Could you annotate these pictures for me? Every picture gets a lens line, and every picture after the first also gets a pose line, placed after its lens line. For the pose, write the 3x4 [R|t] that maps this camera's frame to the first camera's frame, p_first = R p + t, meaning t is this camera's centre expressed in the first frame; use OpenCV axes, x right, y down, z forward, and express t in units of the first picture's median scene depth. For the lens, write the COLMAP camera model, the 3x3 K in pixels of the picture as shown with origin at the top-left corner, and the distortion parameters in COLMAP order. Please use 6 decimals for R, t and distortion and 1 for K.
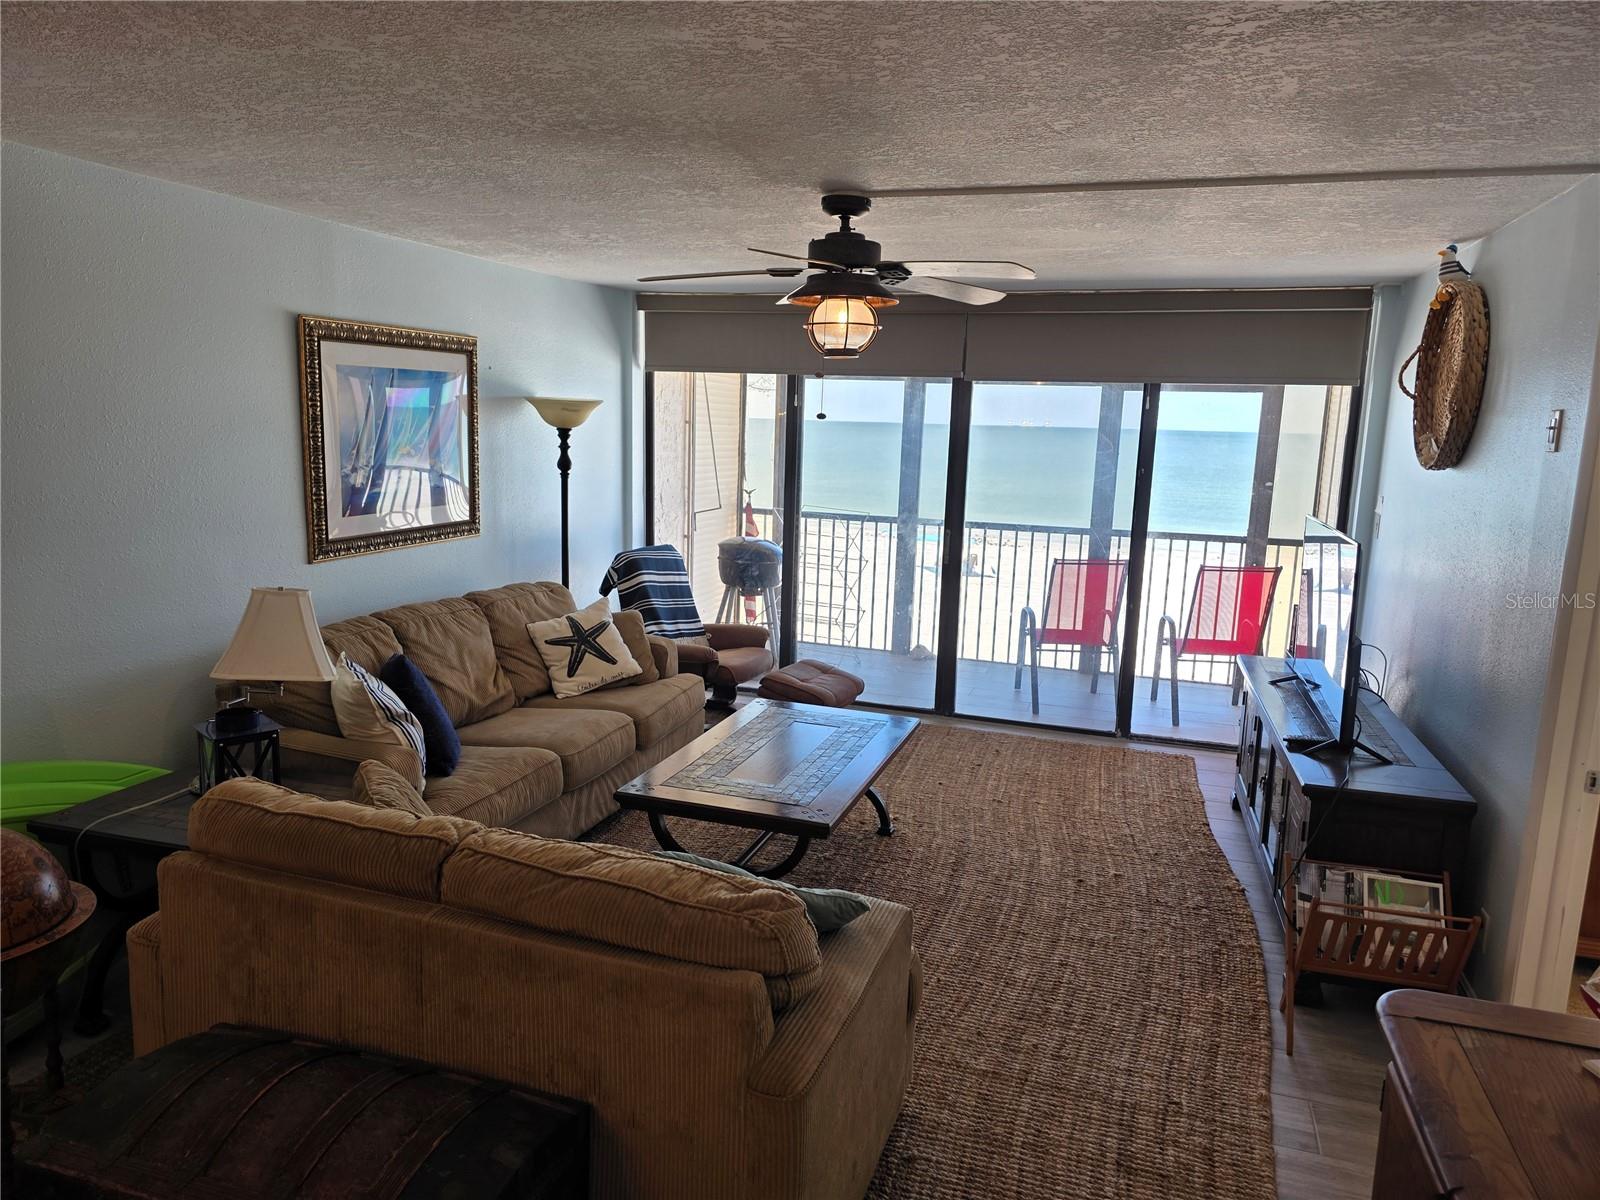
lens RADIAL K [[1071.2, 0, 804.0], [0, 1071.2, 598.0], [0, 0, 1]] dist [0.048962, -0.048770]
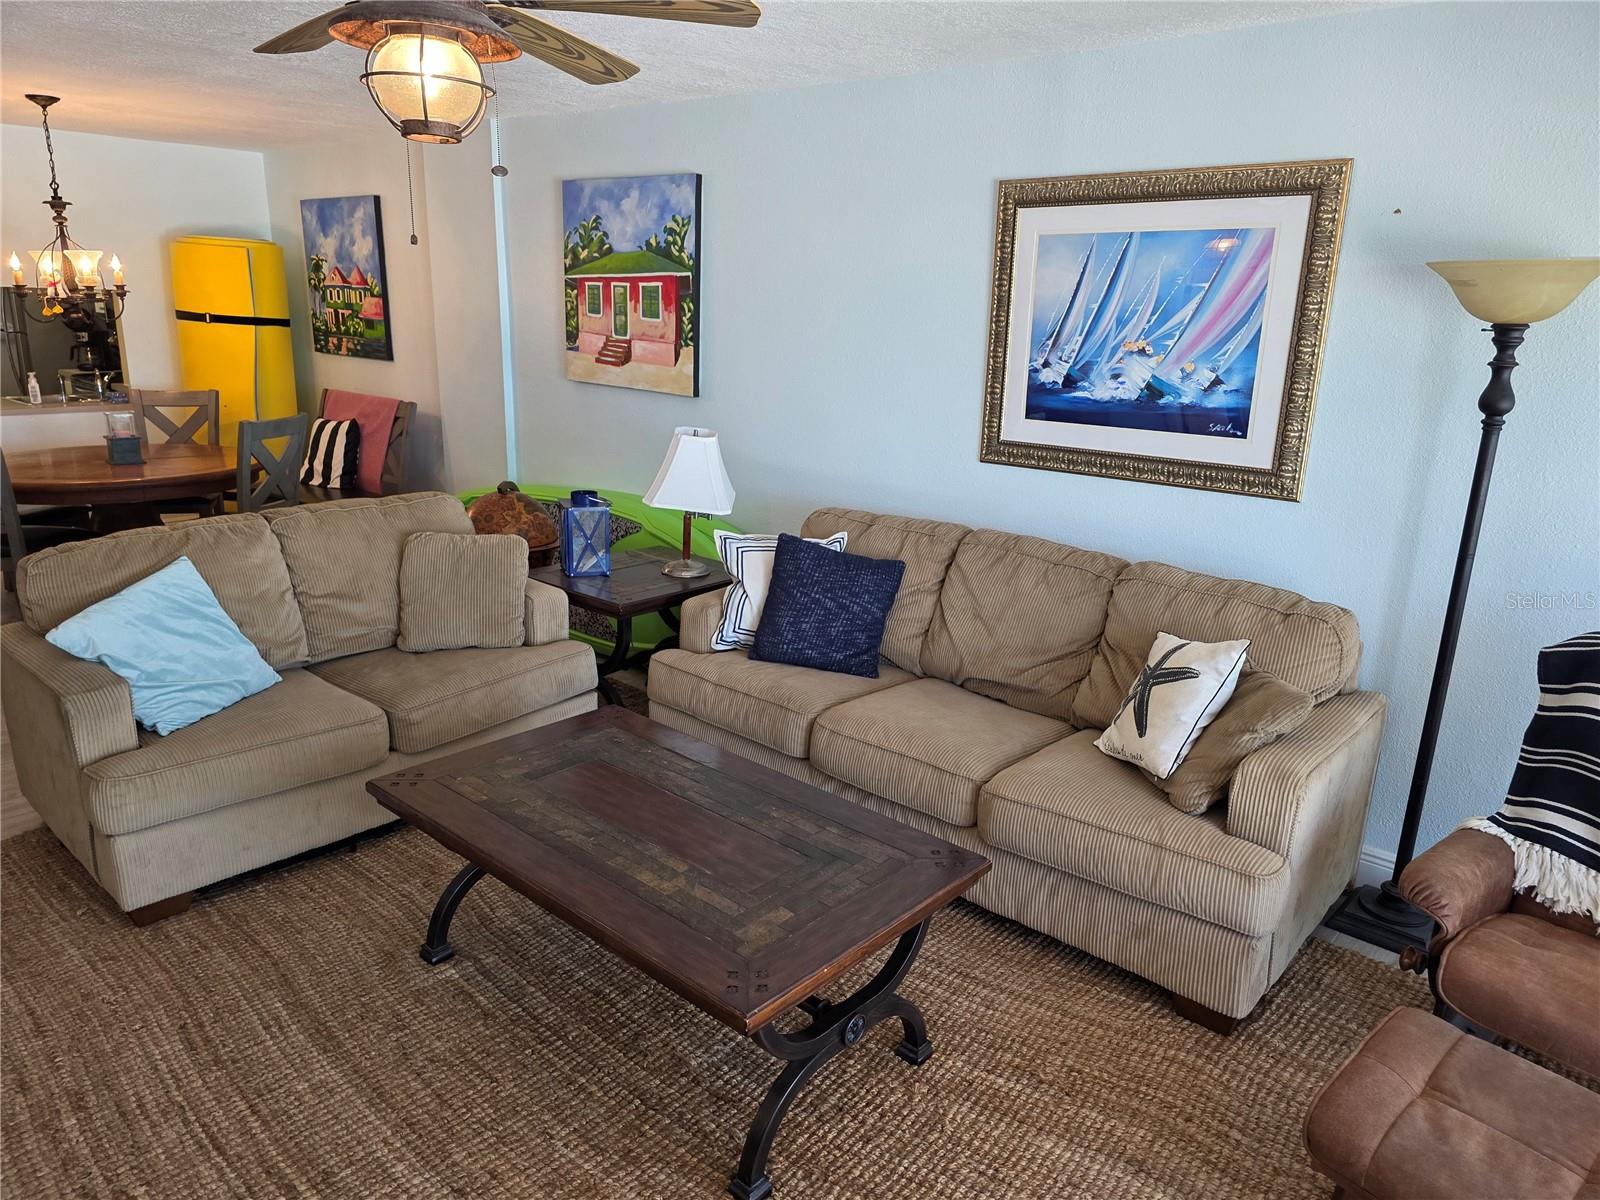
lens RADIAL K [[1071.2, 0, 838.0], [0, 1071.2, 616.6], [0, 0, 1]] dist [0.048962, -0.048770]
pose [[-0.382967, 0.216828, -0.897954, 0.381840], [-0.197211, 0.930462, 0.308786, -0.141335], [0.902466, 0.295341, -0.313575, 1.021319]]
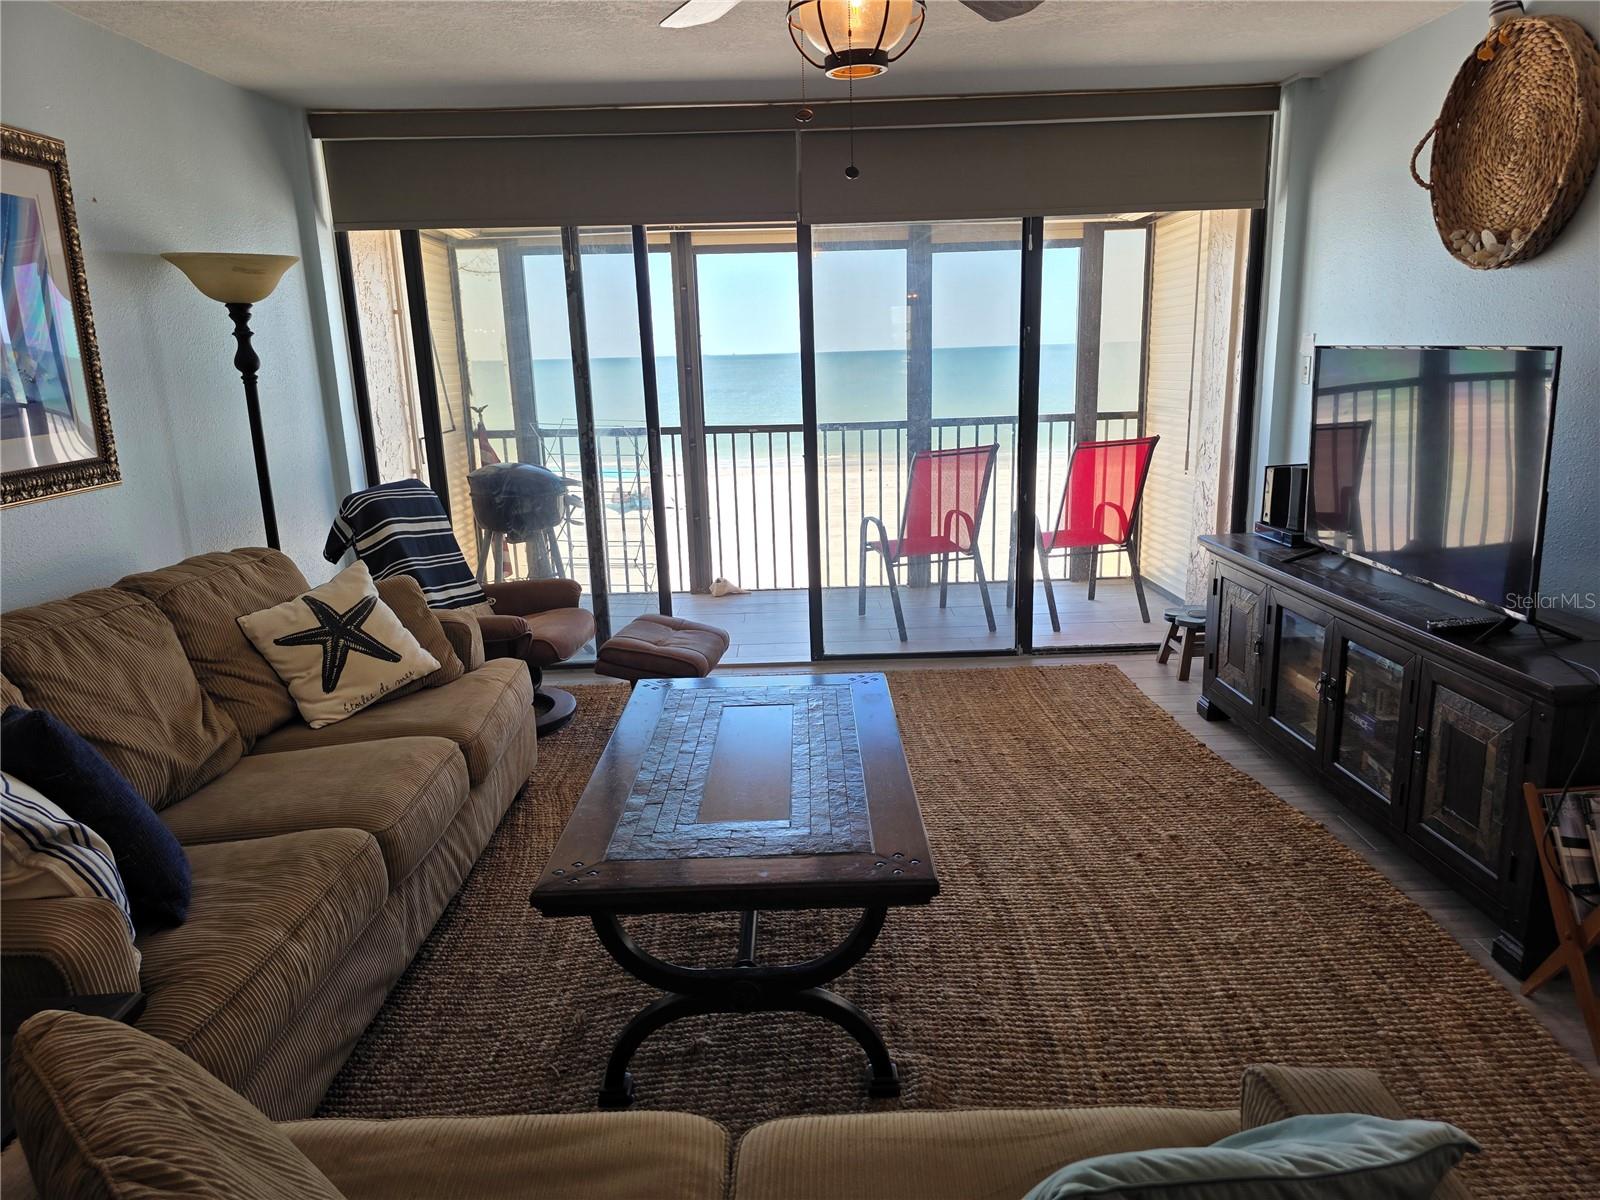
lens RADIAL K [[1071.2, 0, 810.7], [0, 1071.2, 604.1], [0, 0, 1]] dist [0.048962, -0.048770]
pose [[0.942703, -0.133310, 0.305842, -0.137646], [0.112774, 0.990068, 0.083944, 0.001618], [-0.313995, -0.044643, 0.948374, 0.312815]]
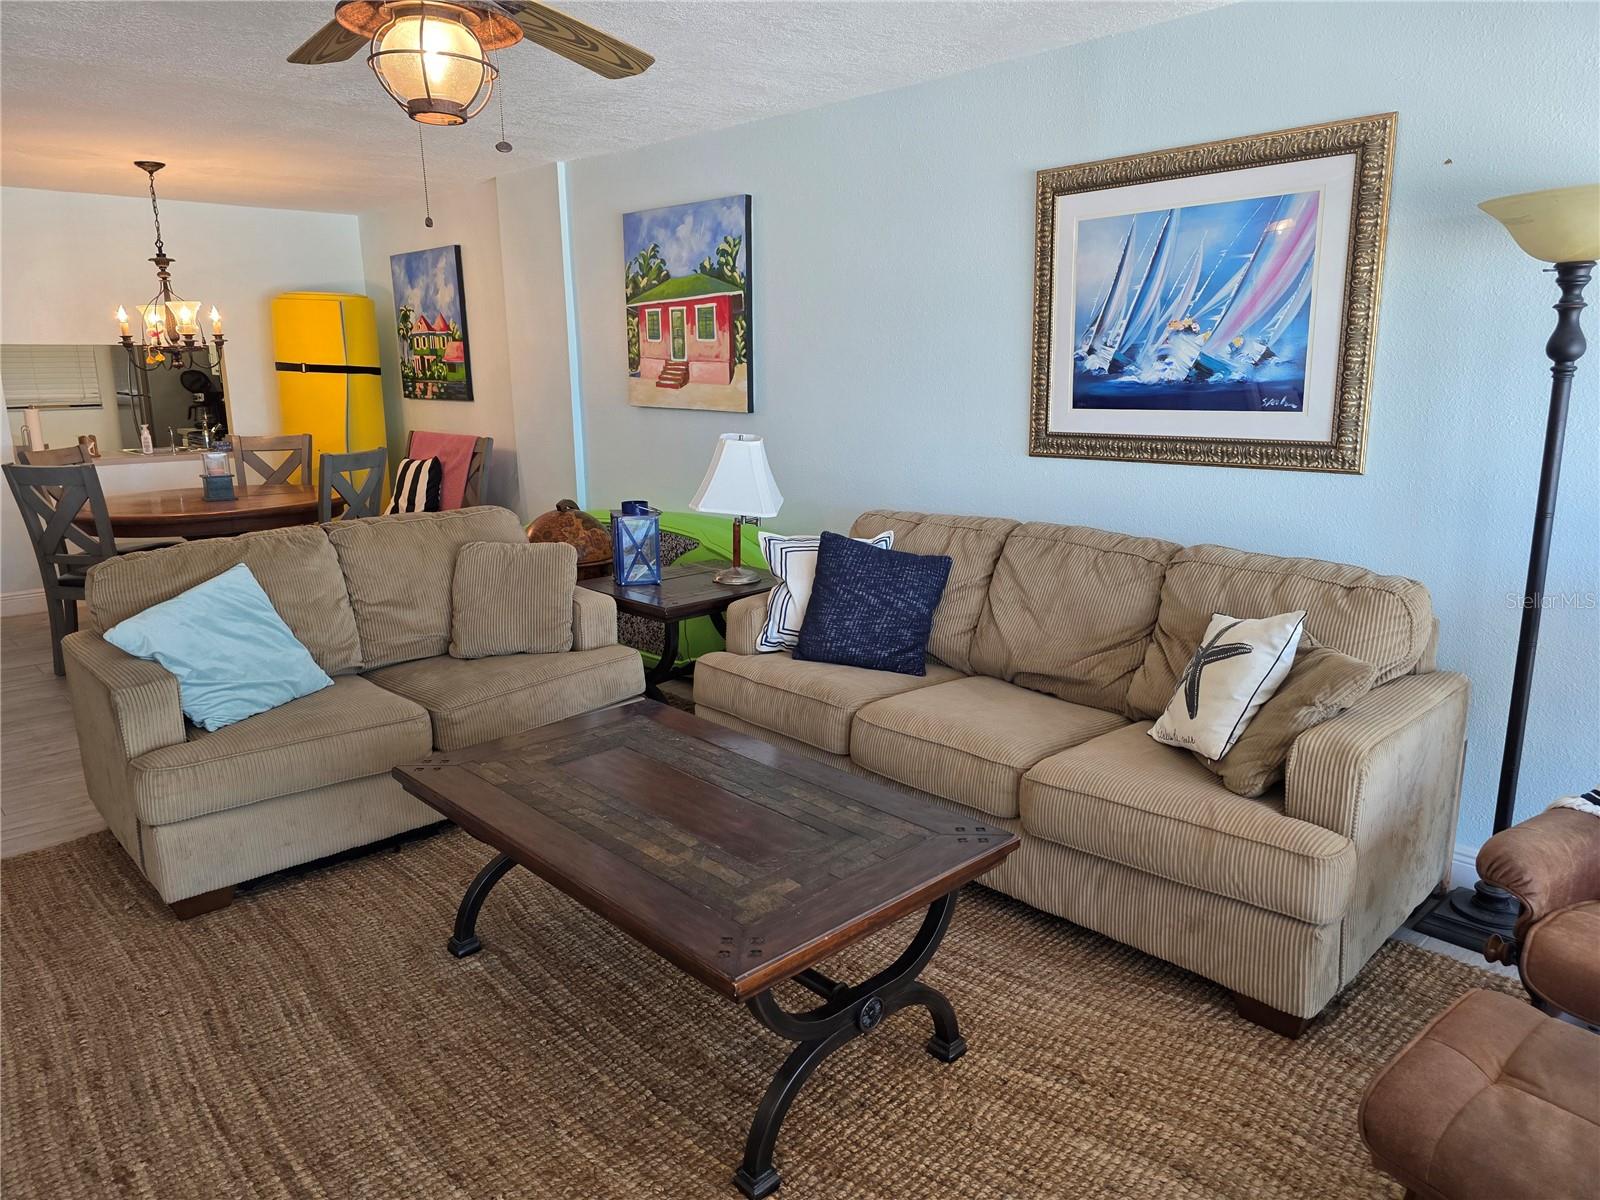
lens RADIAL K [[1071.2, 0, 840.9], [0, 1071.2, 597.7], [0, 0, 1]] dist [0.048962, -0.048770]
pose [[-0.457998, 0.166389, -0.873243, 0.360139], [-0.151722, 0.953283, 0.261214, -0.108443], [0.875910, 0.252125, -0.411356, 1.058255]]
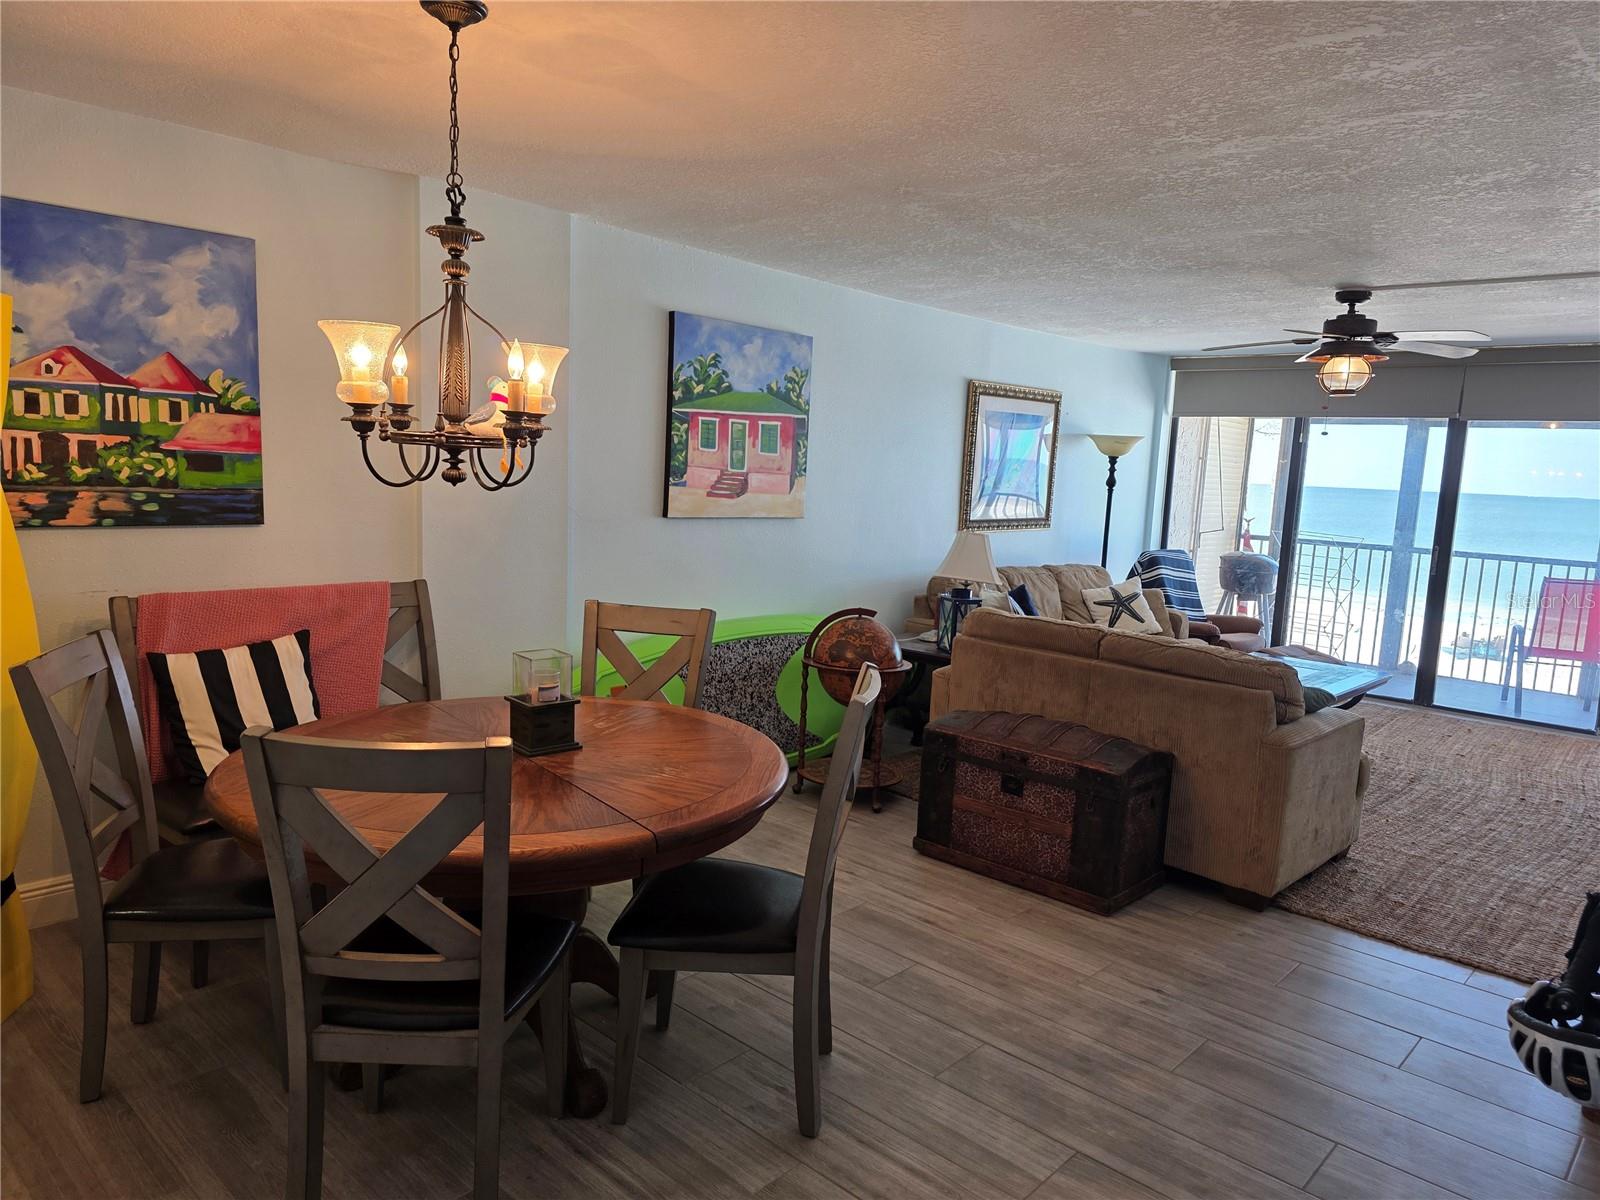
lens RADIAL K [[1071.2, 0, 792.3], [0, 1071.2, 611.0], [0, 0, 1]] dist [0.048962, -0.048770]
pose [[0.906357, 0.066411, -0.417260, -0.007641], [-0.085205, 0.996009, -0.026556, 0.123844], [0.413831, 0.059622, 0.908399, -0.460198]]
